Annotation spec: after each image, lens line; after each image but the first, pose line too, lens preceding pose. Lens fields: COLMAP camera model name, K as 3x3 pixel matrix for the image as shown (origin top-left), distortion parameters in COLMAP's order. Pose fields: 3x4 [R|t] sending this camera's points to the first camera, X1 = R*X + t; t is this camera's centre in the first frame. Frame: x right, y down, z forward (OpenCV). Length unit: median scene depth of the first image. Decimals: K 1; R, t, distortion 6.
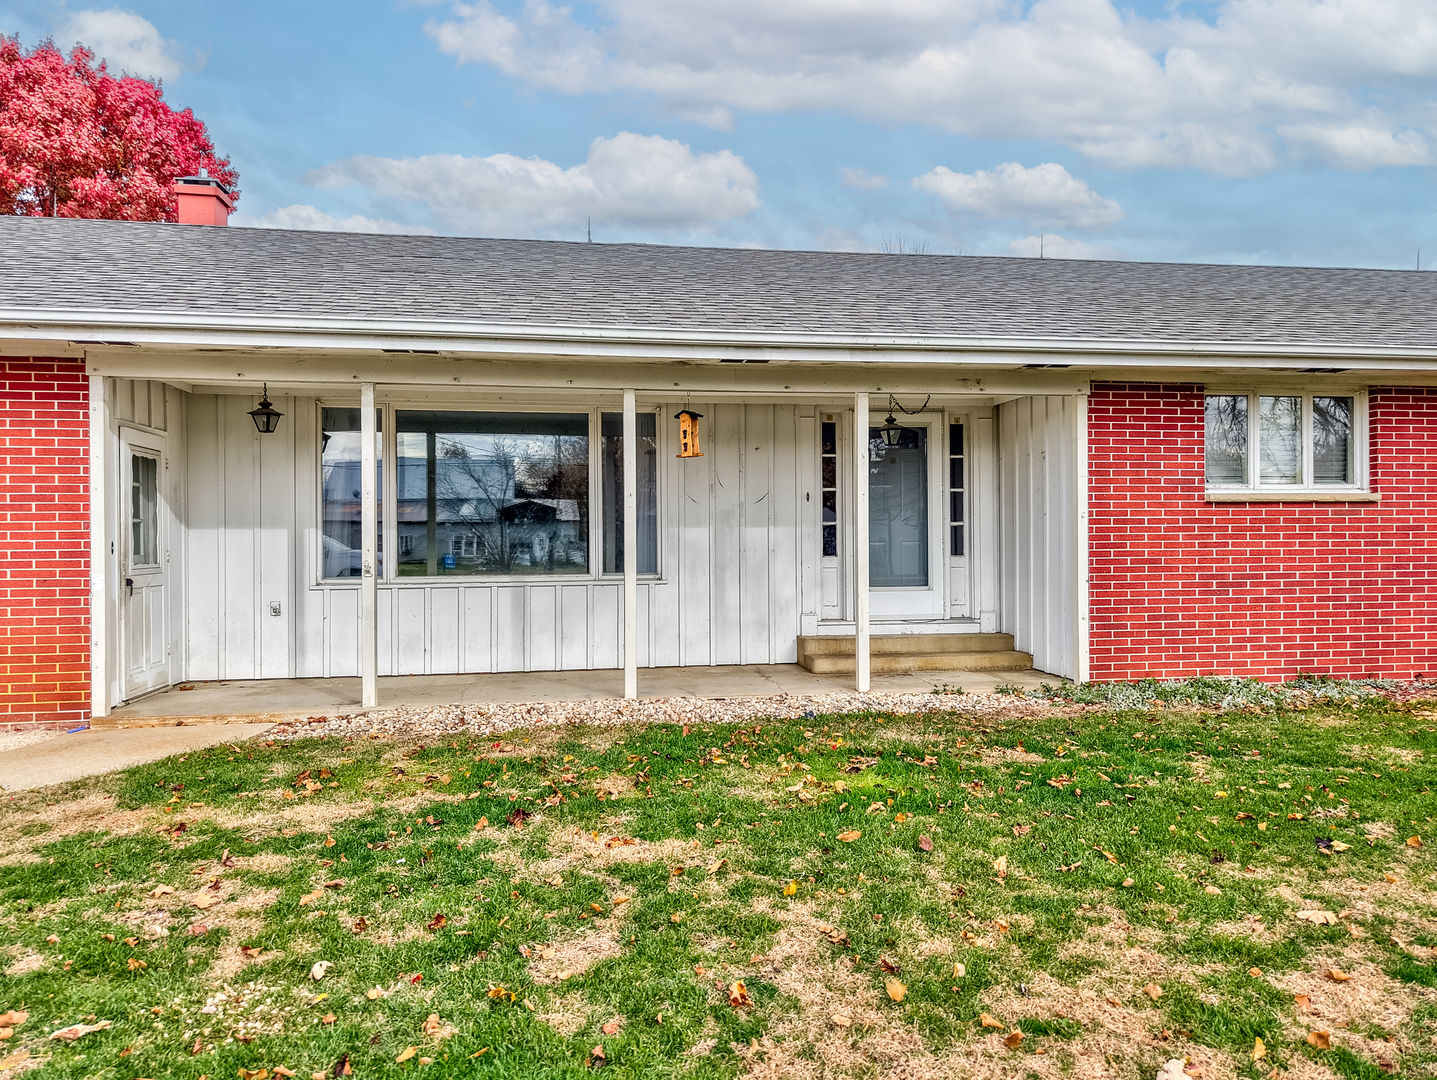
lens RADIAL K [[888.9, 0, 718.5], [0, 888.9, 540.0], [0, 0, 1]] dist [0.015894, -0.001689]
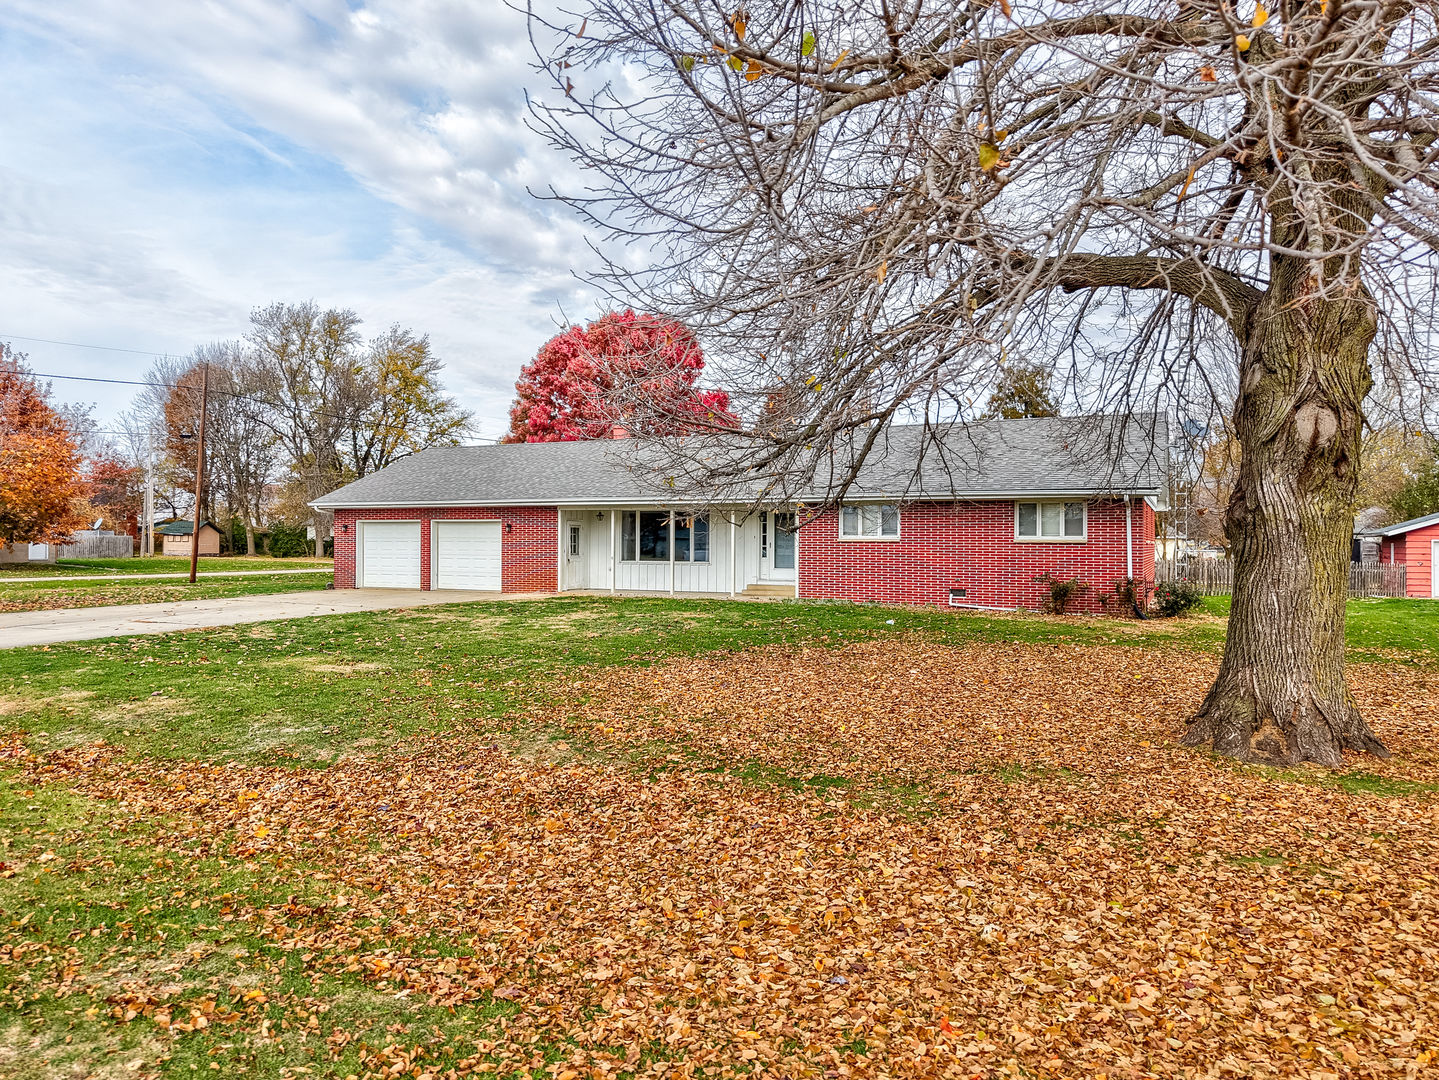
lens RADIAL K [[890.1, 0, 719.5], [0, 890.1, 540.0], [0, 0, 1]] dist [0.015894, -0.001689]
pose [[0.827662, 0.010255, -0.561133, 1.716617], [-0.003804, 0.999913, 0.012664, -0.076357], [0.561214, -0.008347, 0.827629, -1.544043]]
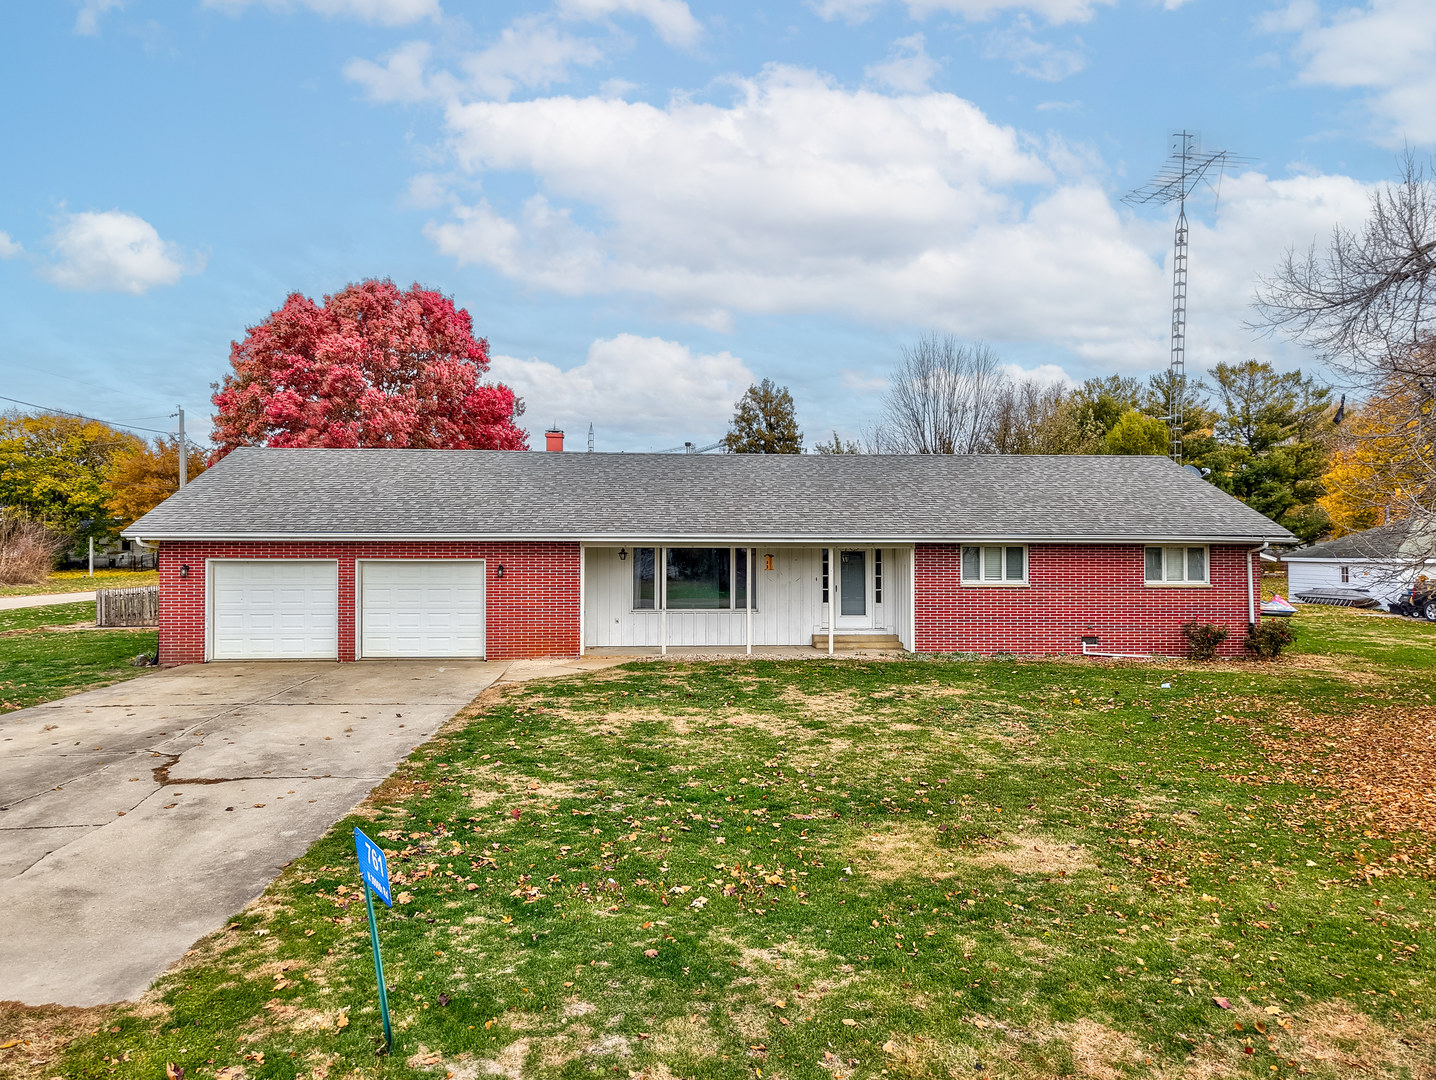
lens RADIAL K [[888.3, 0, 718.0], [0, 888.3, 540.0], [0, 0, 1]] dist [0.015894, -0.001689]
pose [[0.995474, 0.008242, -0.094677, 0.061188], [-0.008199, 0.999966, 0.000850, -0.164589], [0.094681, -0.000070, 0.995508, -1.578810]]
